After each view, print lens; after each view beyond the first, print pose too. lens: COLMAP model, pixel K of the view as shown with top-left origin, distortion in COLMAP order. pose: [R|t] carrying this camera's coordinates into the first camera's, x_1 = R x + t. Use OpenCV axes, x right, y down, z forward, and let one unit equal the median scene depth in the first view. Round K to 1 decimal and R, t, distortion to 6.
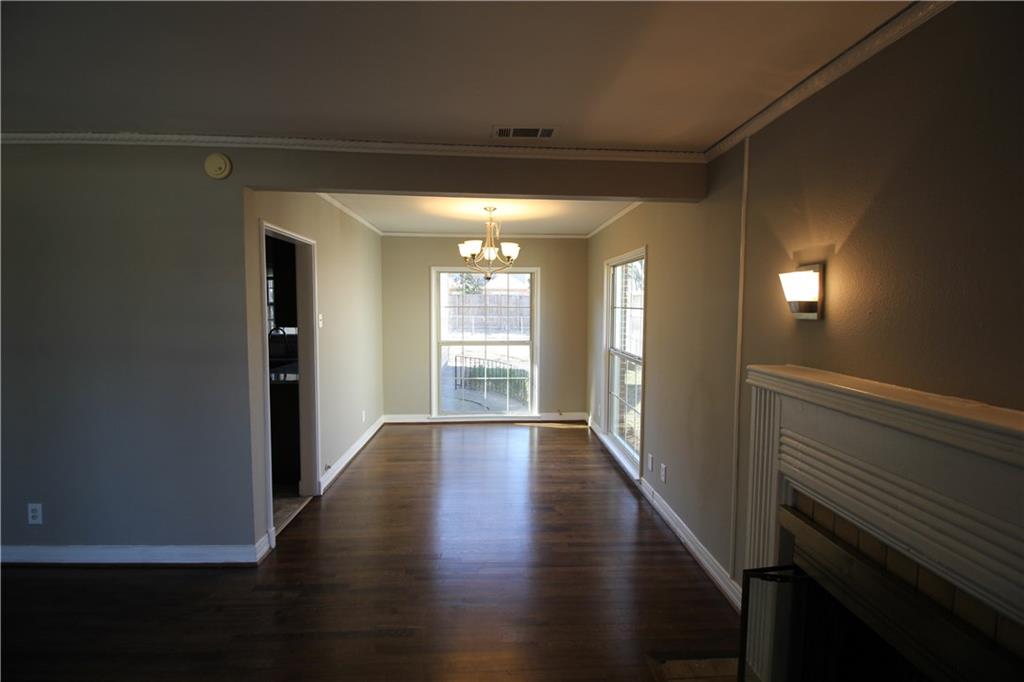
lens RADIAL K [[476.3, 0, 520.1], [0, 476.3, 334.4], [0, 0, 1]] dist [-0.000020, -0.012828]
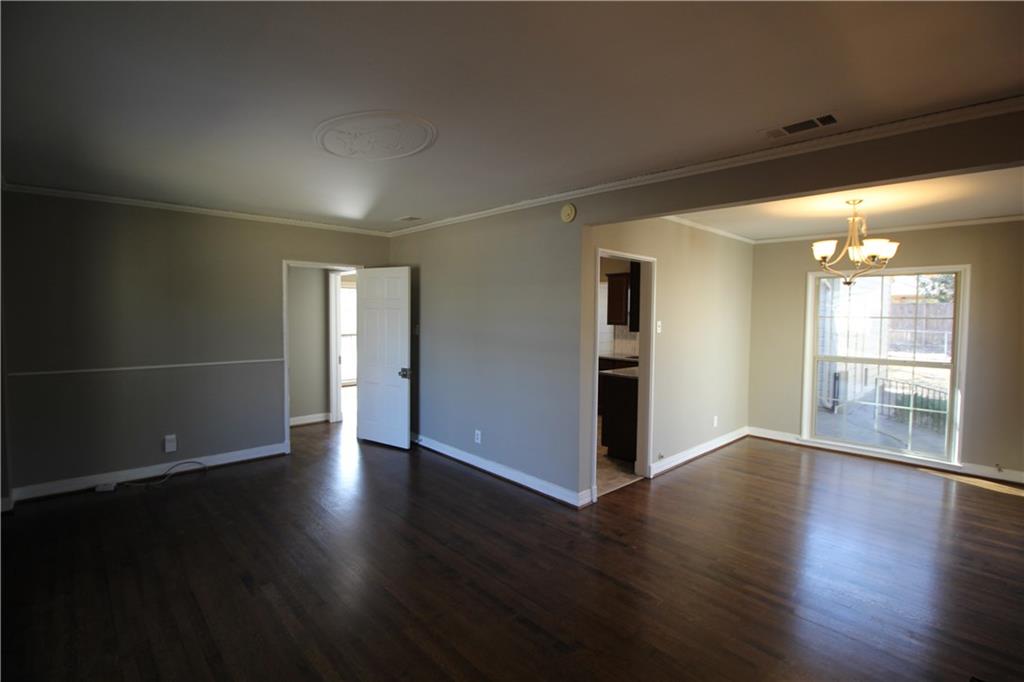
lens RADIAL K [[476.3, 0, 520.1], [0, 476.3, 334.4], [0, 0, 1]] dist [-0.000020, -0.012828]
pose [[0.642413, 0.035827, -0.765521, 0.211739], [-0.053027, 0.998591, 0.002236, 0.003793], [0.764522, 0.039156, 0.643407, 0.002233]]
